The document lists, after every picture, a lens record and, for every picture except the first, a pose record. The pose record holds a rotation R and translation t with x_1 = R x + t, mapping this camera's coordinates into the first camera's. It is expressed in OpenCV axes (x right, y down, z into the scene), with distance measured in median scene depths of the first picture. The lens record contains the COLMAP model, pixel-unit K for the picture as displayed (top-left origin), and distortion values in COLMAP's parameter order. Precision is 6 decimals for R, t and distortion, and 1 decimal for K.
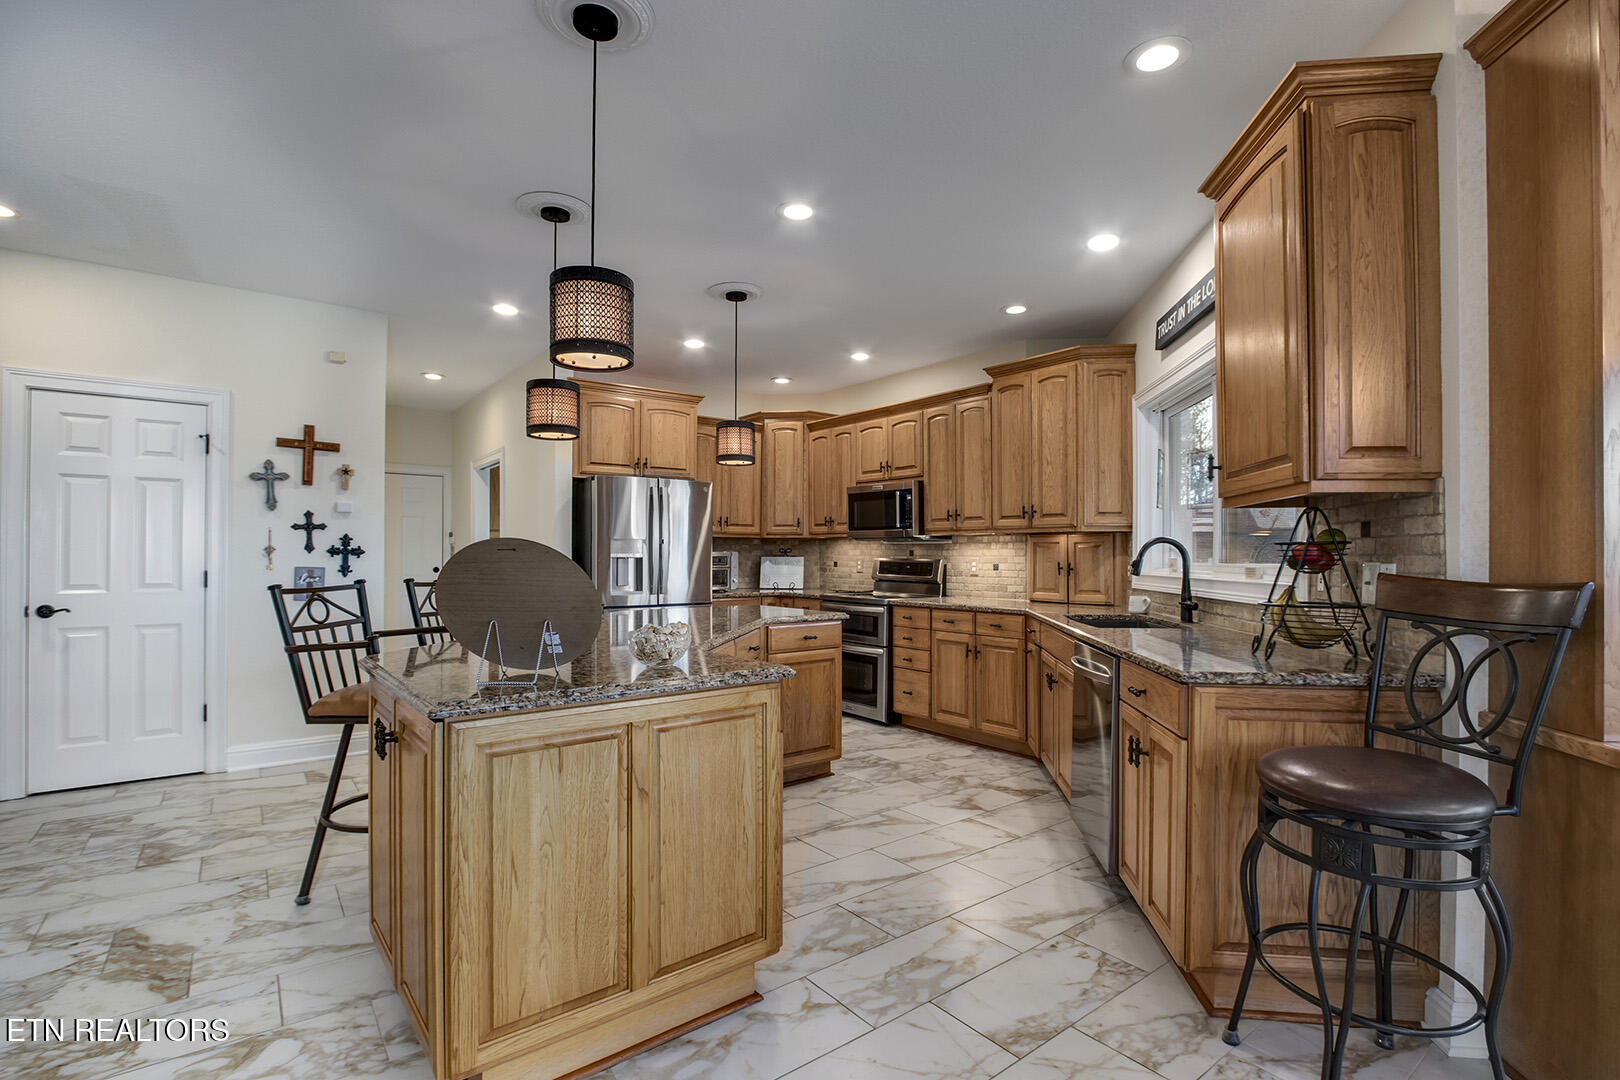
lens RADIAL K [[769.5, 0, 811.6], [0, 769.5, 547.3], [0, 0, 1]] dist [-0.003985, -0.000613]
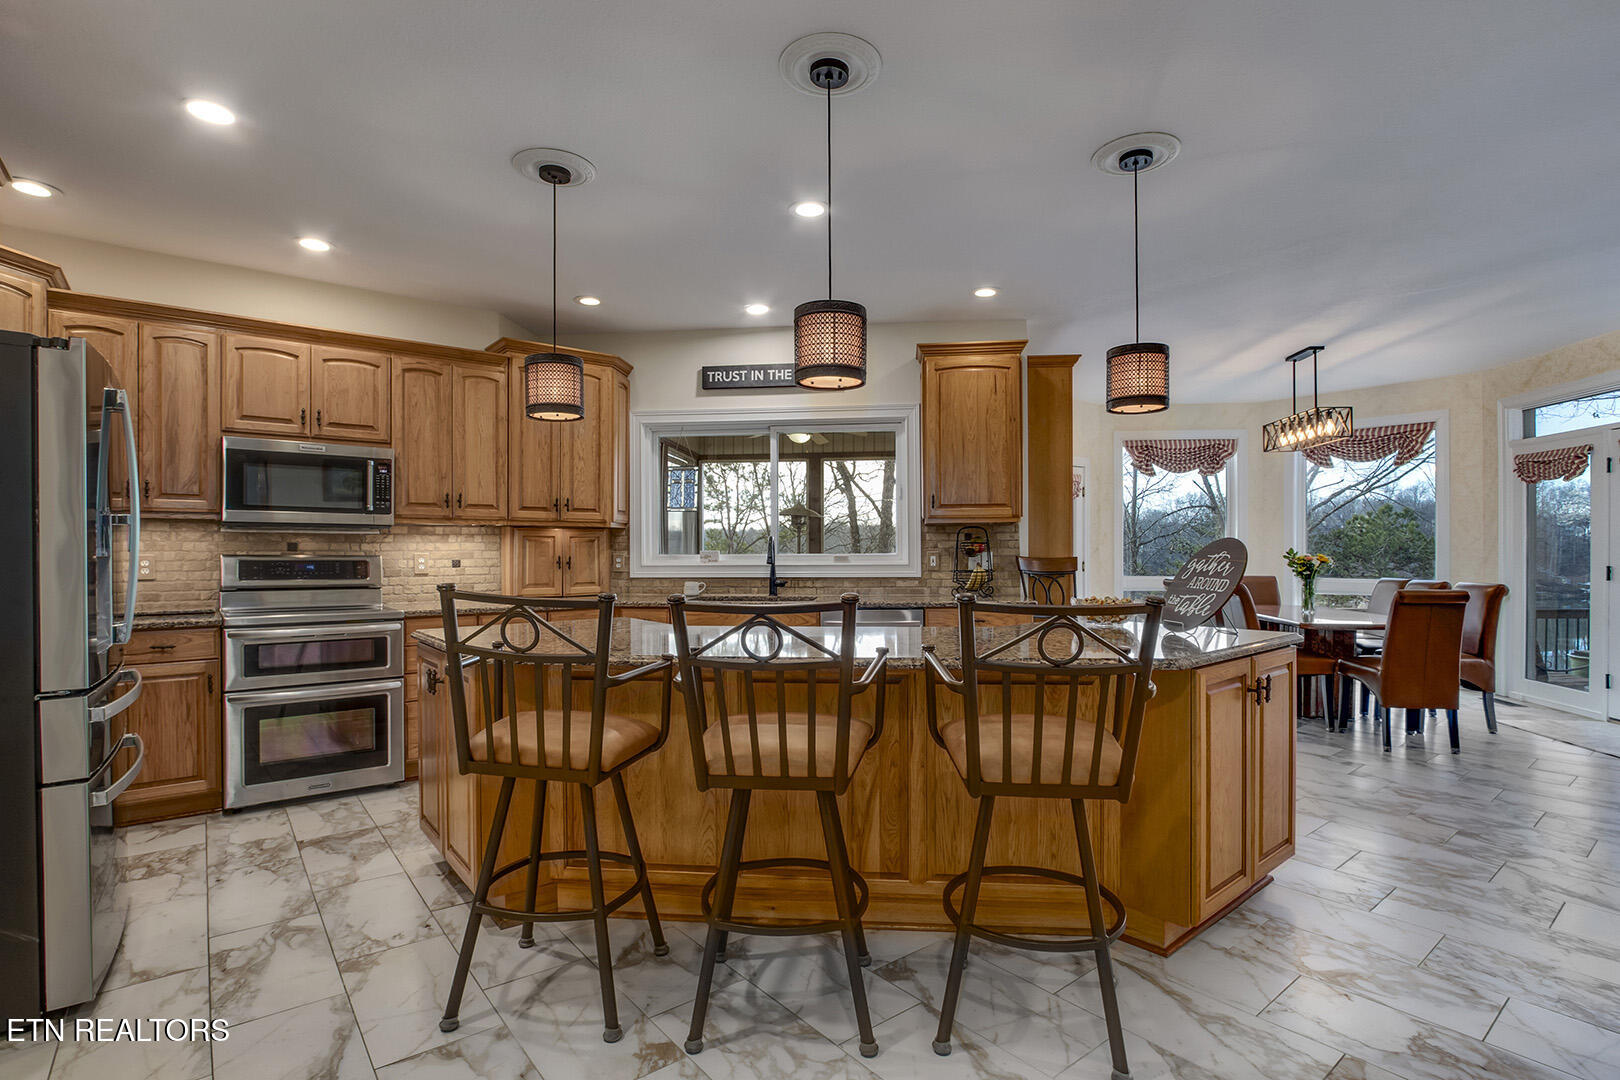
lens RADIAL K [[791.3, 0, 814.2], [0, 791.3, 553.6], [0, 0, 1]] dist [-0.027546, 0.000222]
pose [[-0.042574, -0.001763, 0.999092, -0.719947], [-0.006294, 0.999979, 0.001496, 0.011999], [-0.999074, -0.006225, -0.042584, 0.711861]]
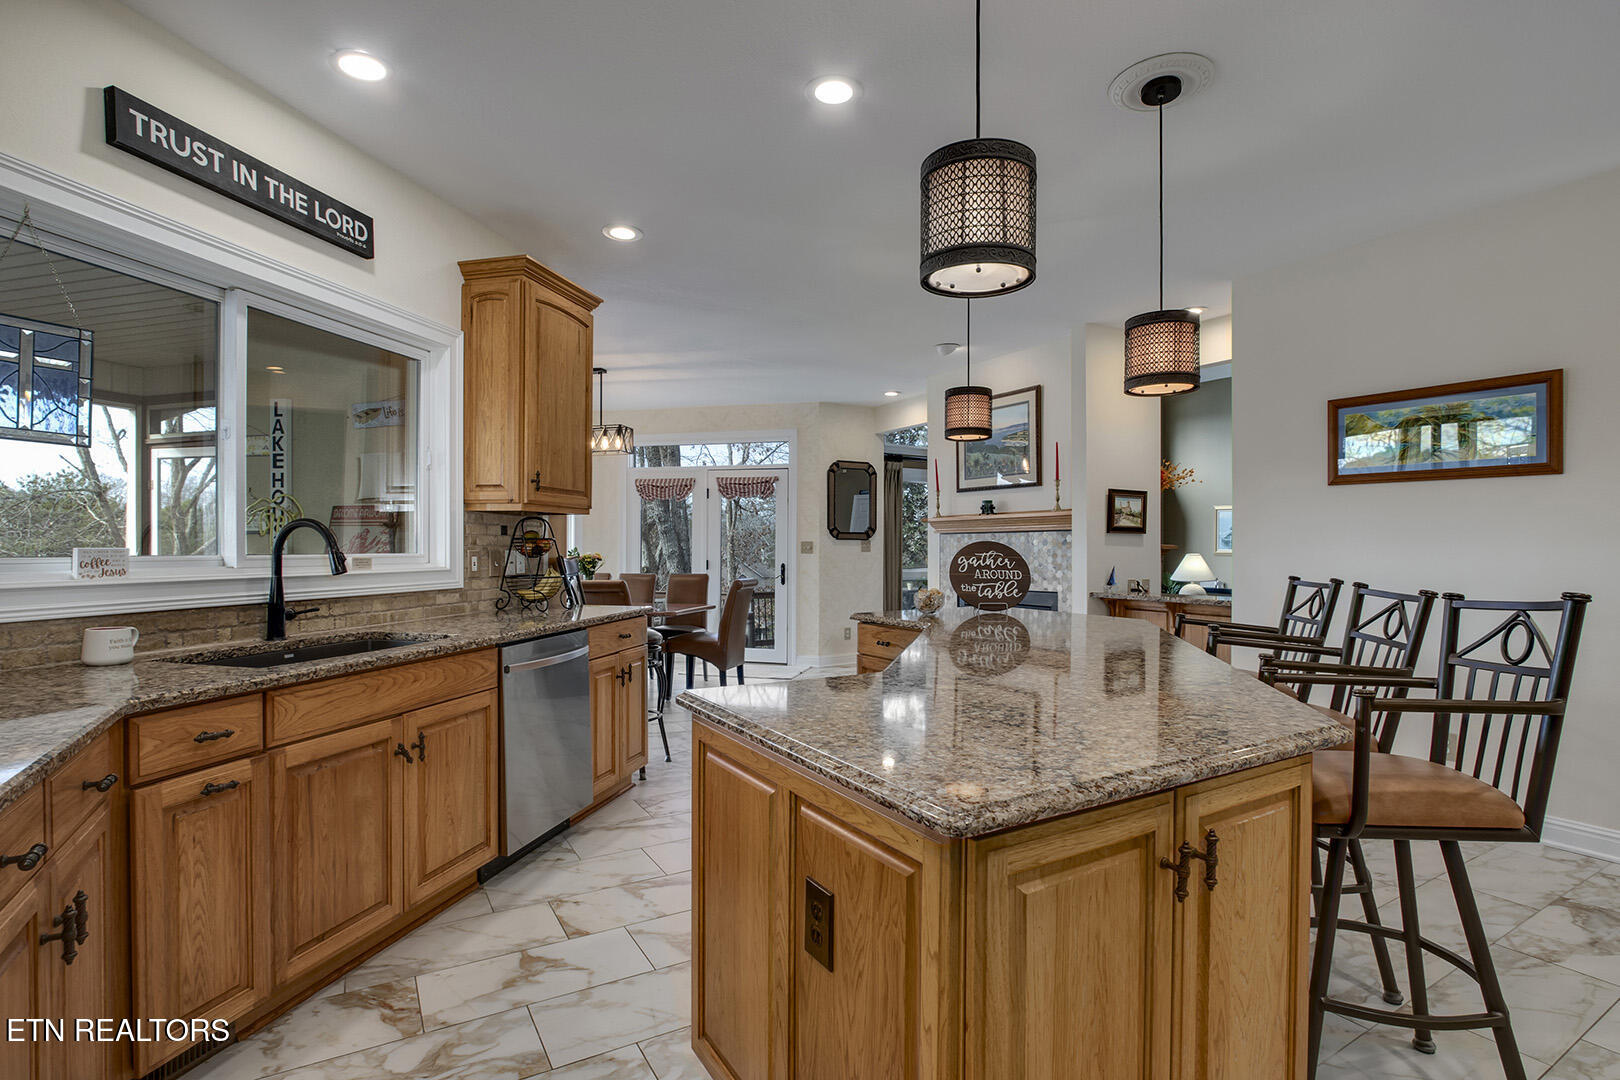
lens RADIAL K [[769.5, 0, 811.6], [0, 769.5, 547.3], [0, 0, 1]] dist [-0.003985, -0.000613]
pose [[-0.993713, 0.000181, 0.111958, -0.057560], [-0.000706, 0.999969, -0.007885, 0.012728], [-0.111956, -0.007914, -0.993682, 1.189648]]
